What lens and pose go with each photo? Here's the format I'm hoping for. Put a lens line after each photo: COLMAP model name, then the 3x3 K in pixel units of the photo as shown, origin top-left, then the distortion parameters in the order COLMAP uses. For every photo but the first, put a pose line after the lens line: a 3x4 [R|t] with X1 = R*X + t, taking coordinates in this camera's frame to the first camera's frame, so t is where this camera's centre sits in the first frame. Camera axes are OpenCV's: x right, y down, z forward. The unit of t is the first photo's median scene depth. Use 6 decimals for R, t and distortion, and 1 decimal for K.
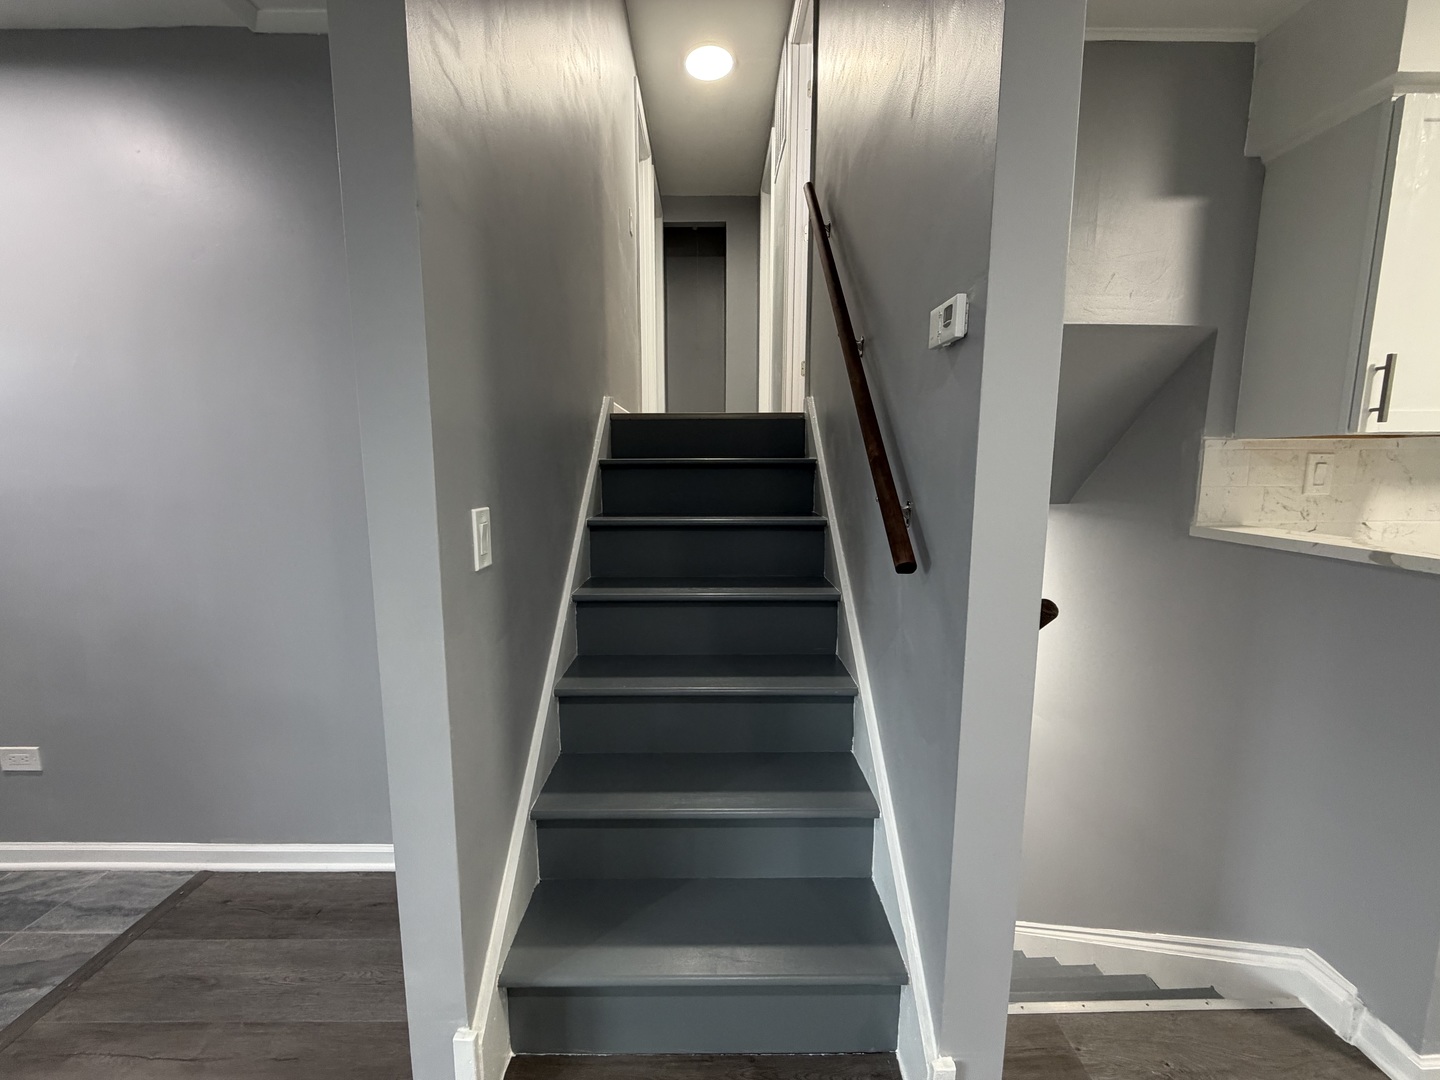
lens RADIAL K [[572.3, 0, 719.0], [0, 572.3, 539.2], [0, 0, 1]] dist [-0.000734, 0.000067]
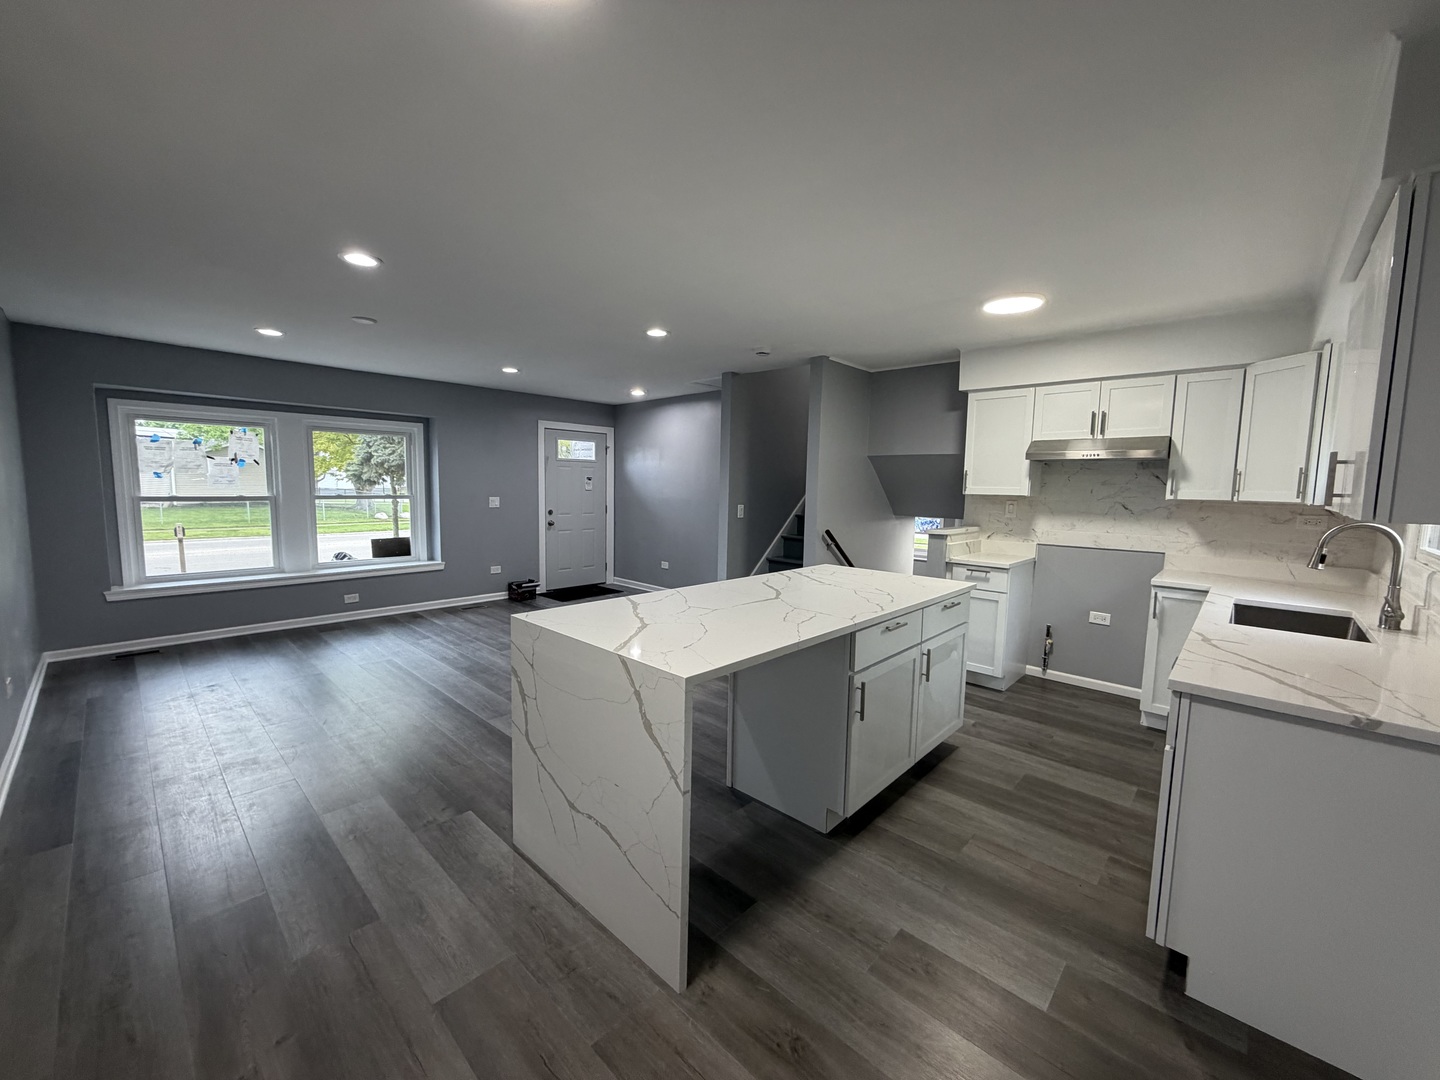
lens RADIAL K [[572.3, 0, 716.5], [0, 572.3, 538.8], [0, 0, 1]] dist [-0.000734, 0.000067]
pose [[0.721384, 0.081208, -0.687758, 1.997986], [-0.113461, 0.993541, -0.001694, 0.187834], [0.683178, 0.079256, 0.725938, -1.886373]]
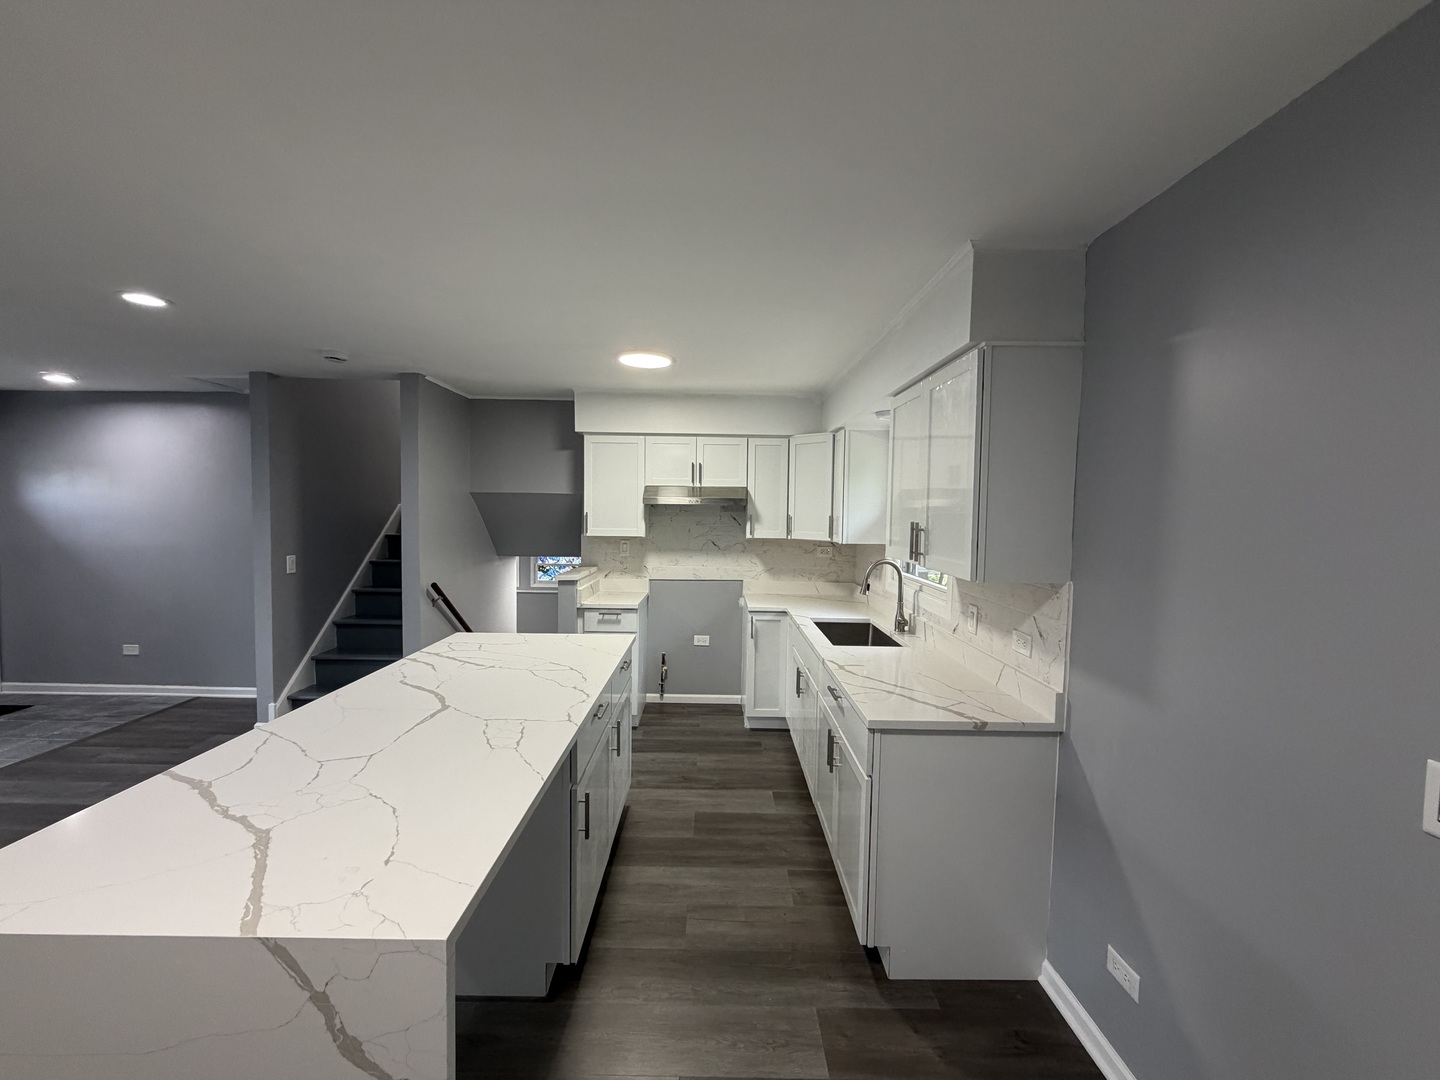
lens RADIAL K [[572.3, 0, 717.3], [0, 572.3, 538.9], [0, 0, 1]] dist [-0.000734, 0.000067]
pose [[0.999867, 0.016116, -0.002344, 1.588871], [-0.016259, 0.996073, -0.087031, 0.077043], [0.000932, 0.087057, 0.996203, -1.804937]]
